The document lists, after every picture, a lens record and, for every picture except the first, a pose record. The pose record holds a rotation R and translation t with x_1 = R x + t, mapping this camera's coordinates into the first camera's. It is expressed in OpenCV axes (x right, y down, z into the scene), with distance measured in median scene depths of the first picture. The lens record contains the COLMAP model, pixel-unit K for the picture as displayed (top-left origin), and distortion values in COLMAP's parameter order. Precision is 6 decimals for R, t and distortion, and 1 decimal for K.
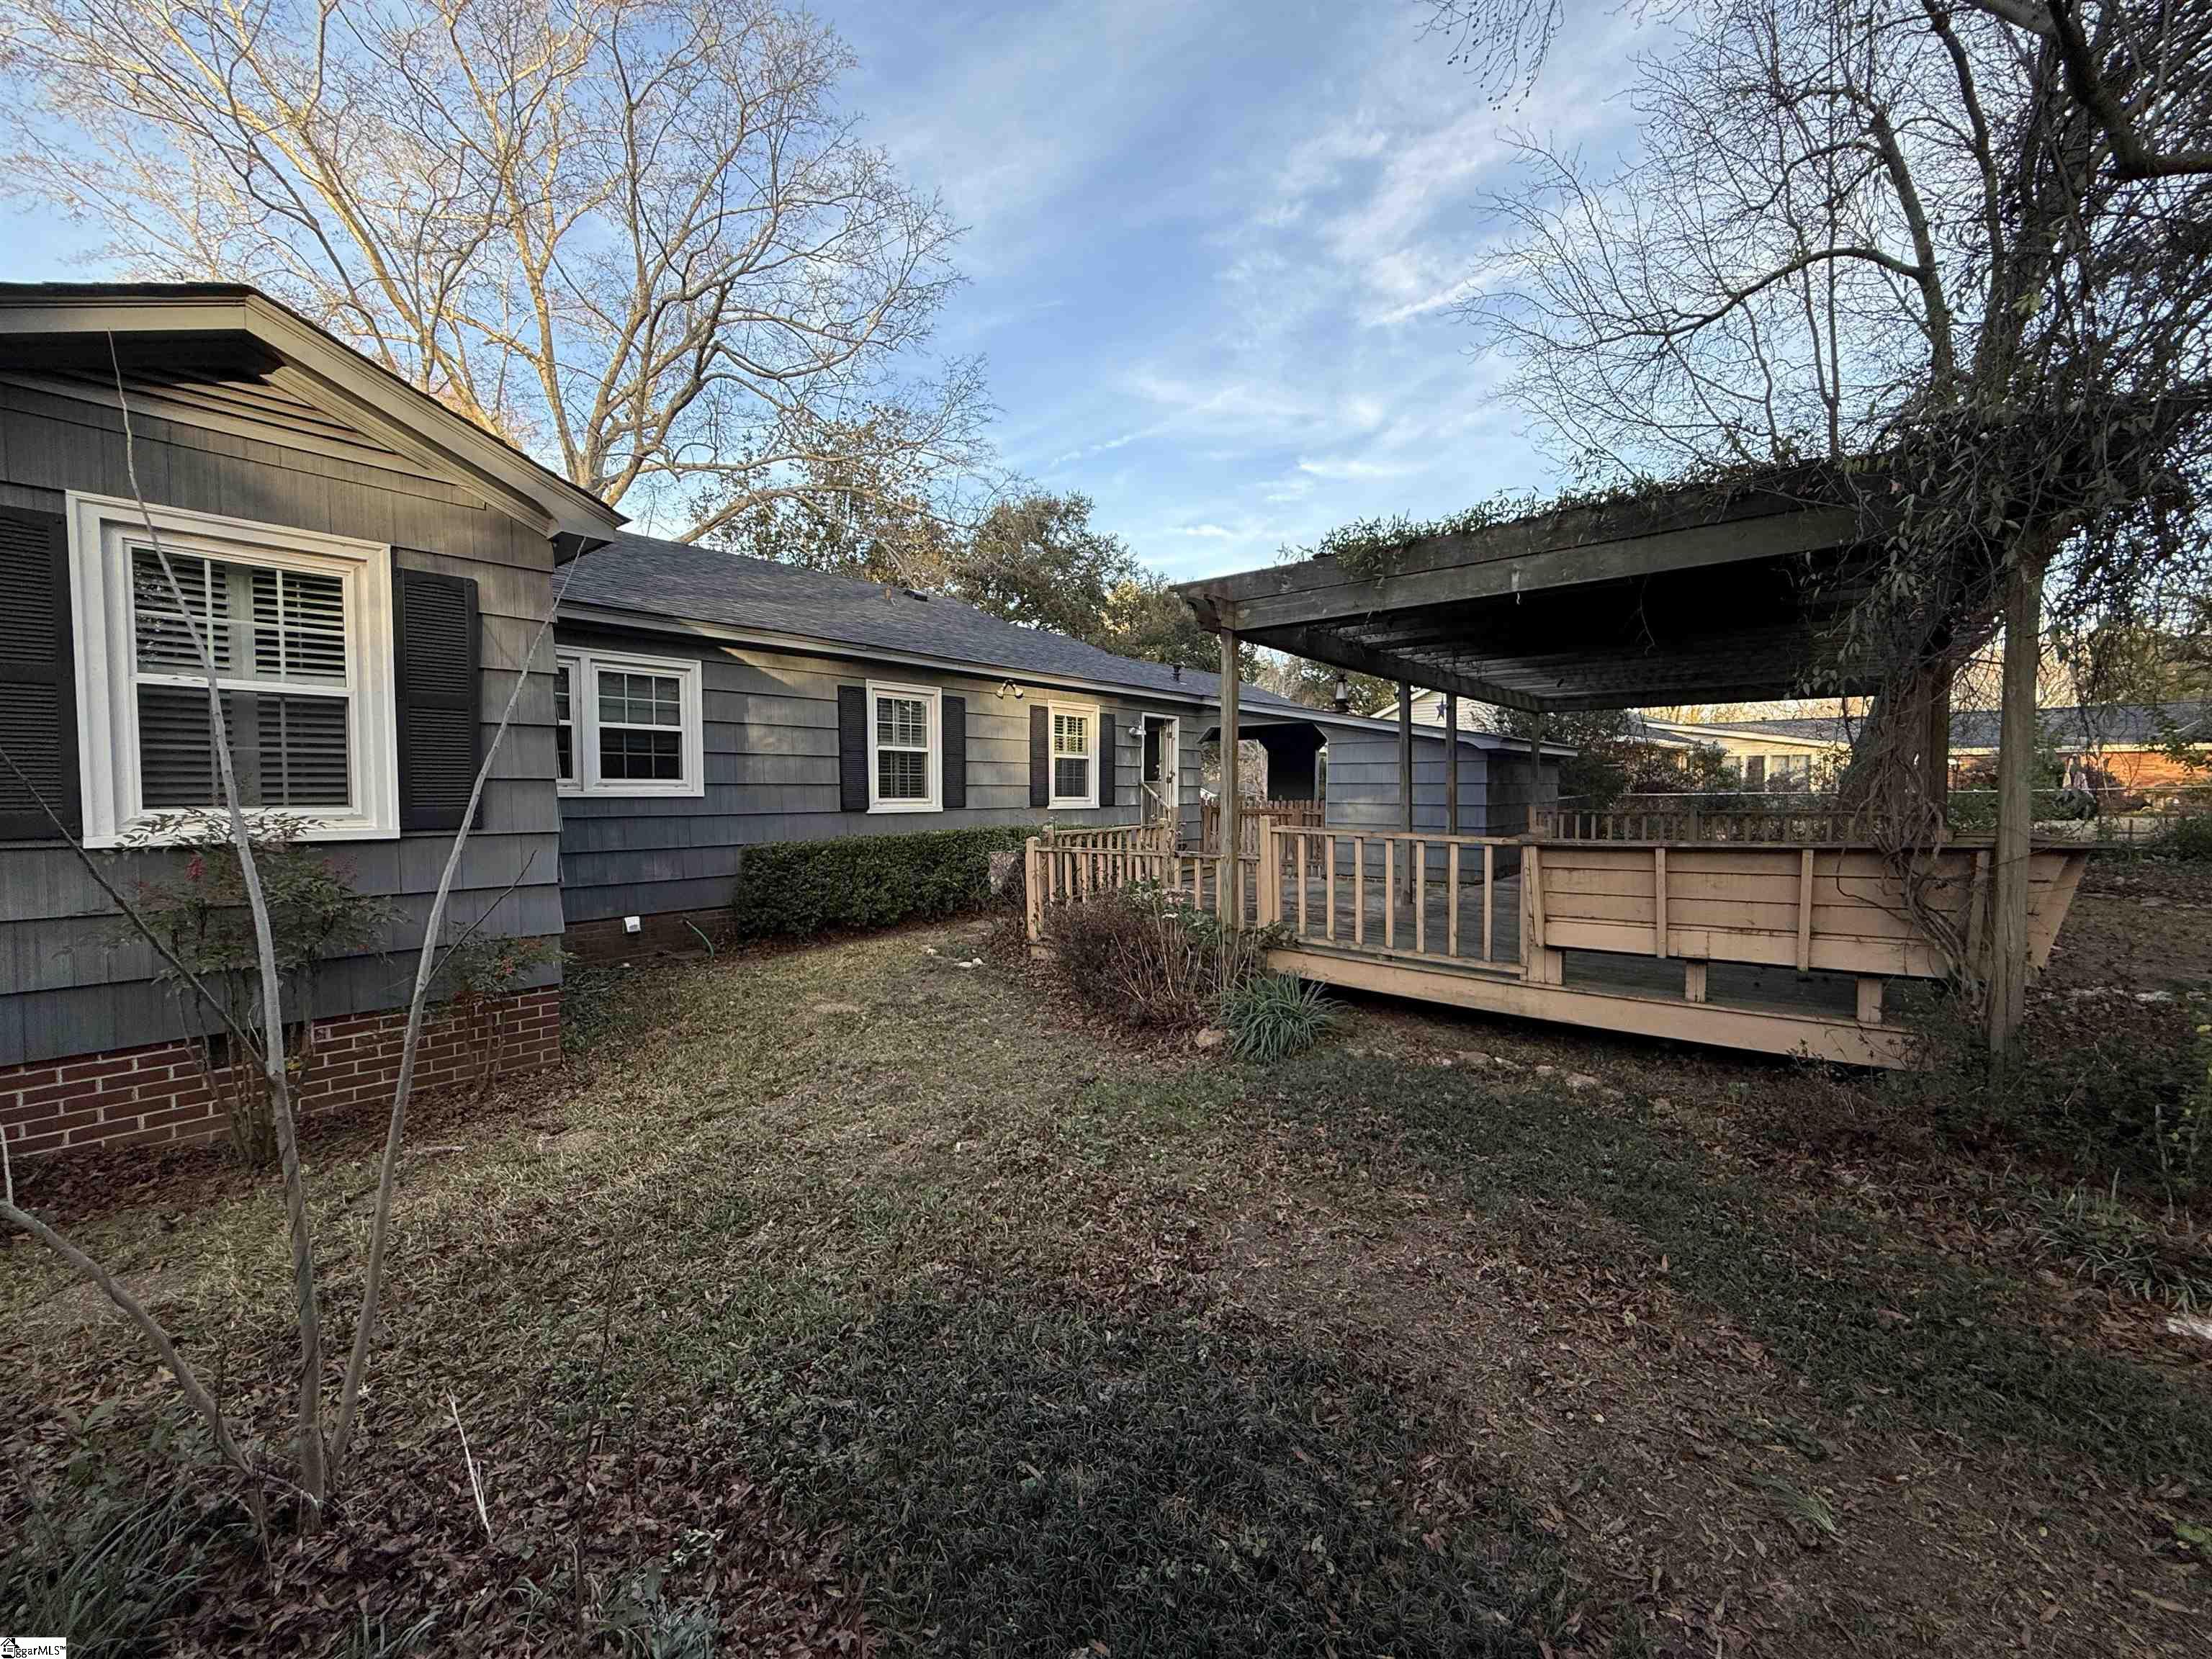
lens RADIAL K [[888.5, 0, 1101.2], [0, 888.5, 825.2], [0, 0, 1]] dist [-0.002652, 0.000708]
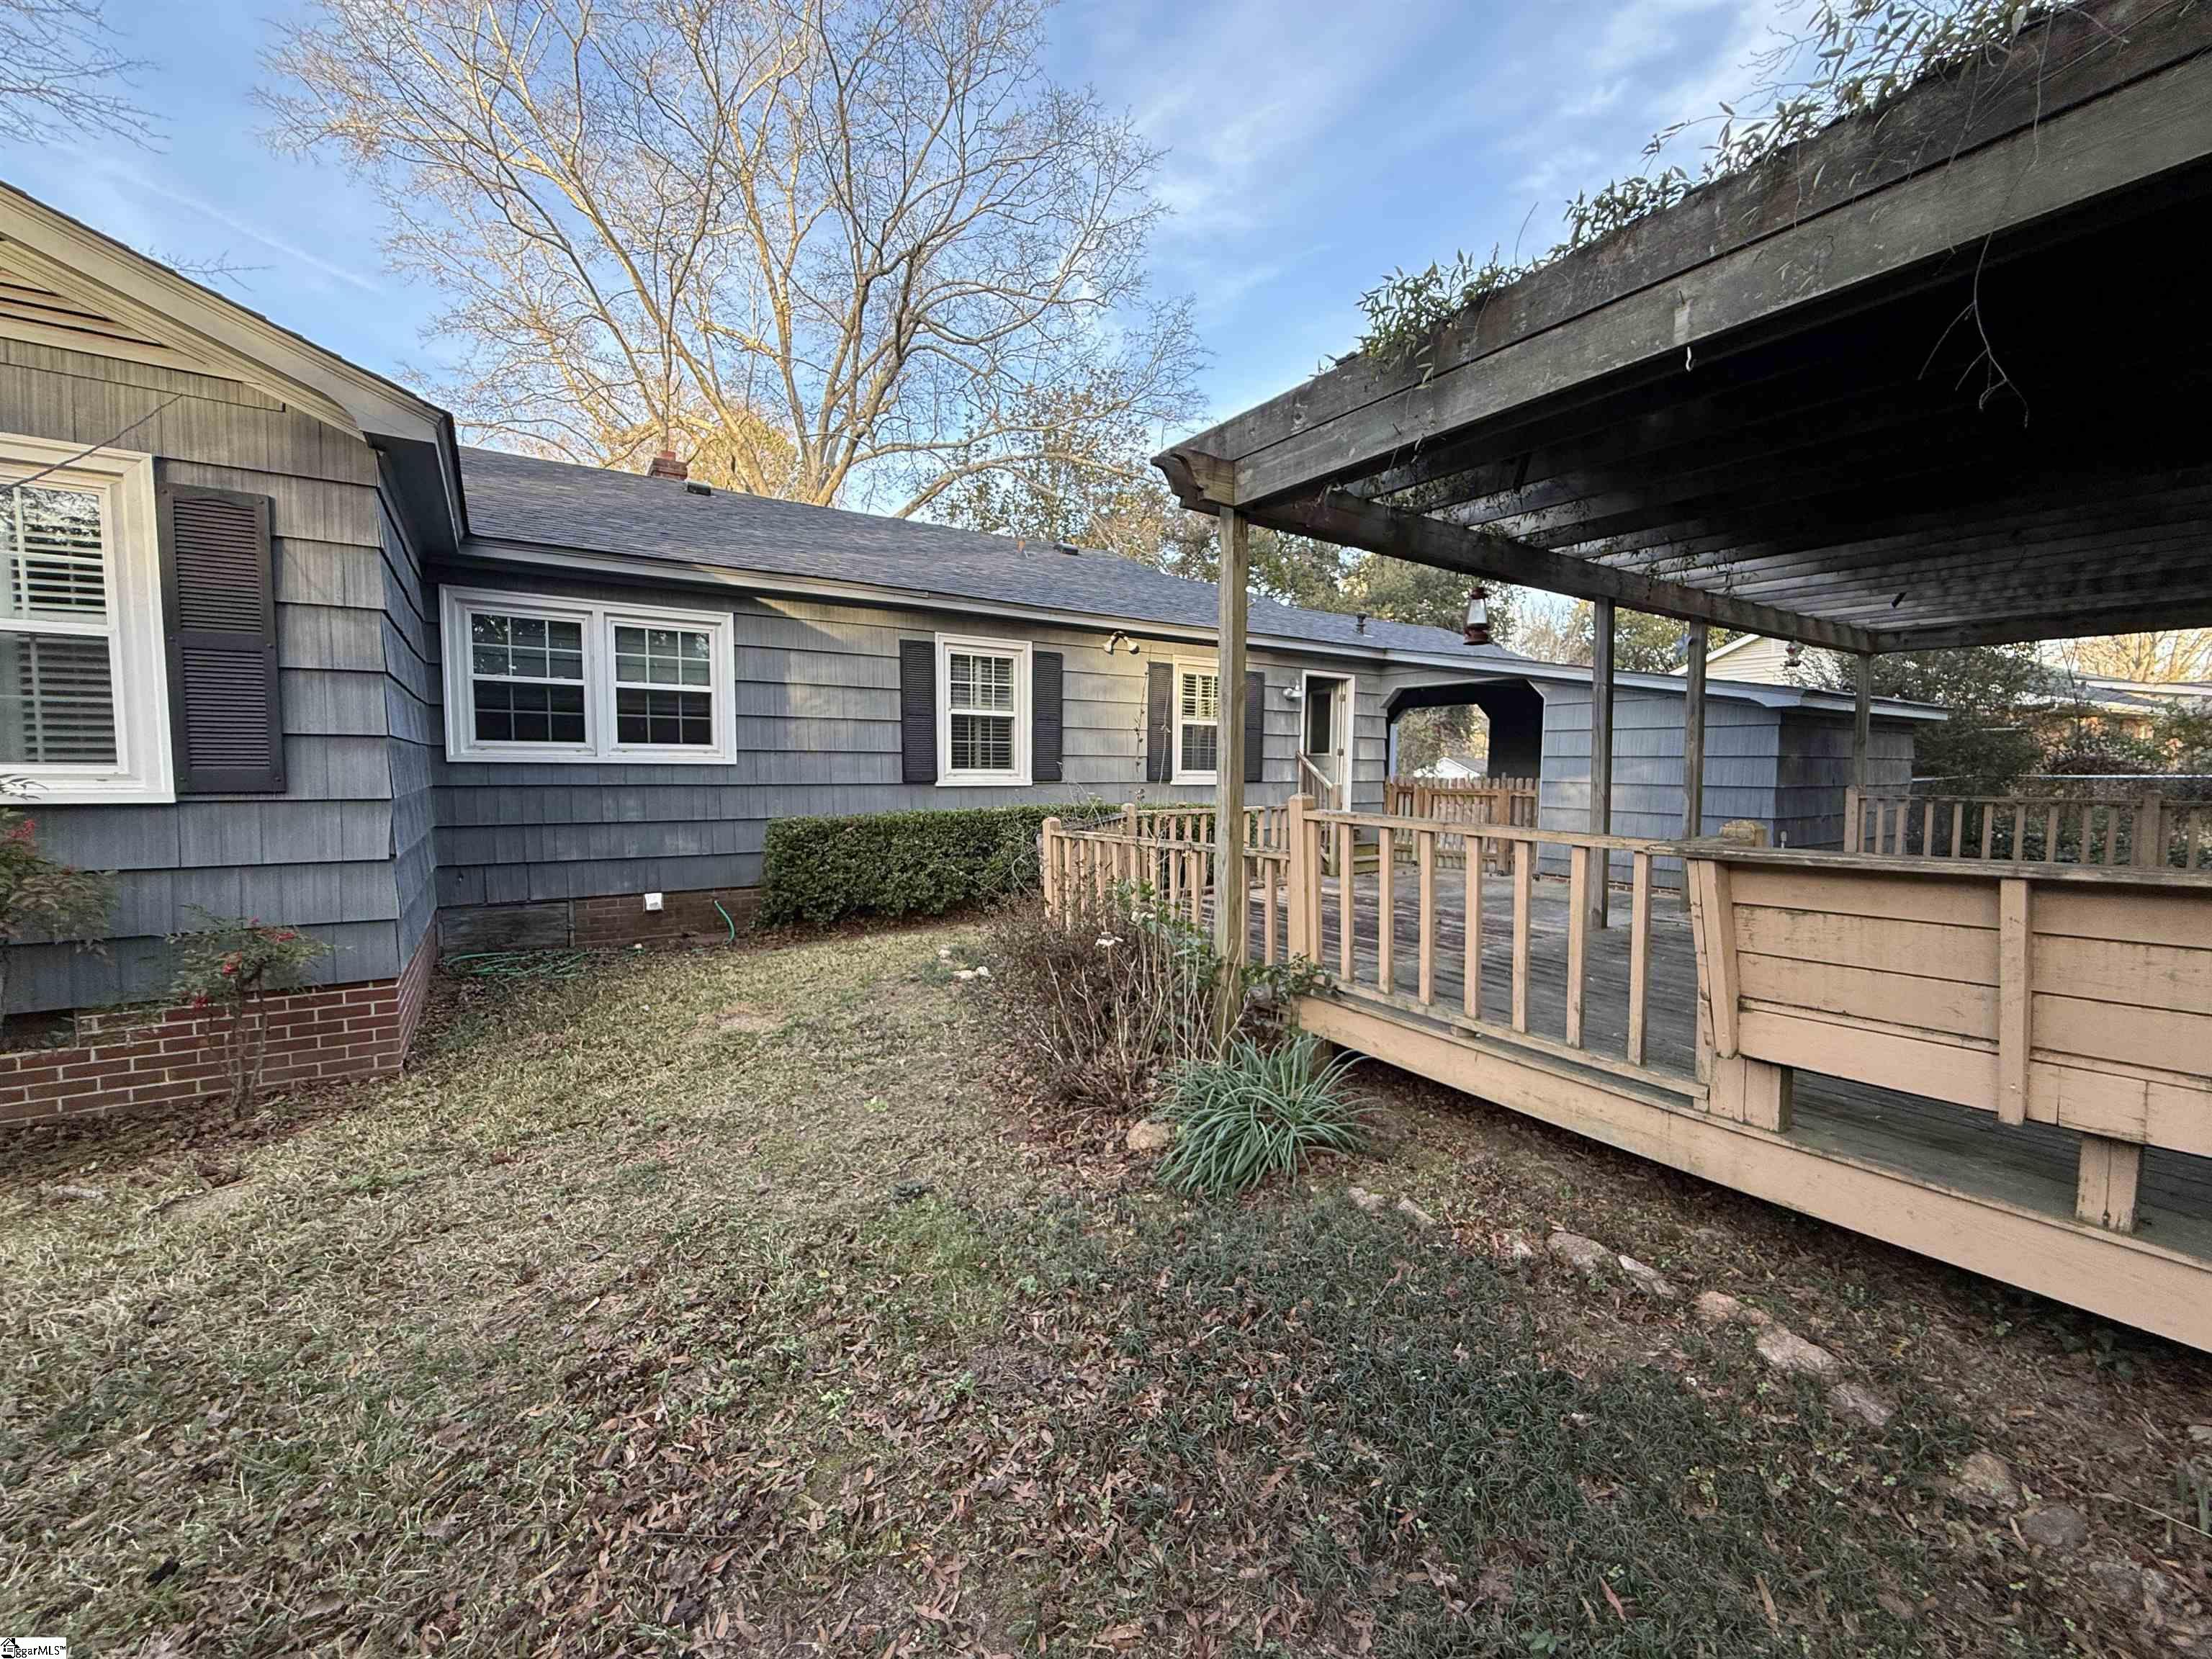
lens RADIAL K [[888.5, 0, 1097.6], [0, 888.5, 826.6], [0, 0, 1]] dist [-0.002652, 0.000708]
pose [[0.958272, 0.026380, -0.284639, 0.213308], [-0.018750, 0.999389, 0.029497, -0.002908], [0.285243, -0.022929, 0.958181, 0.302133]]
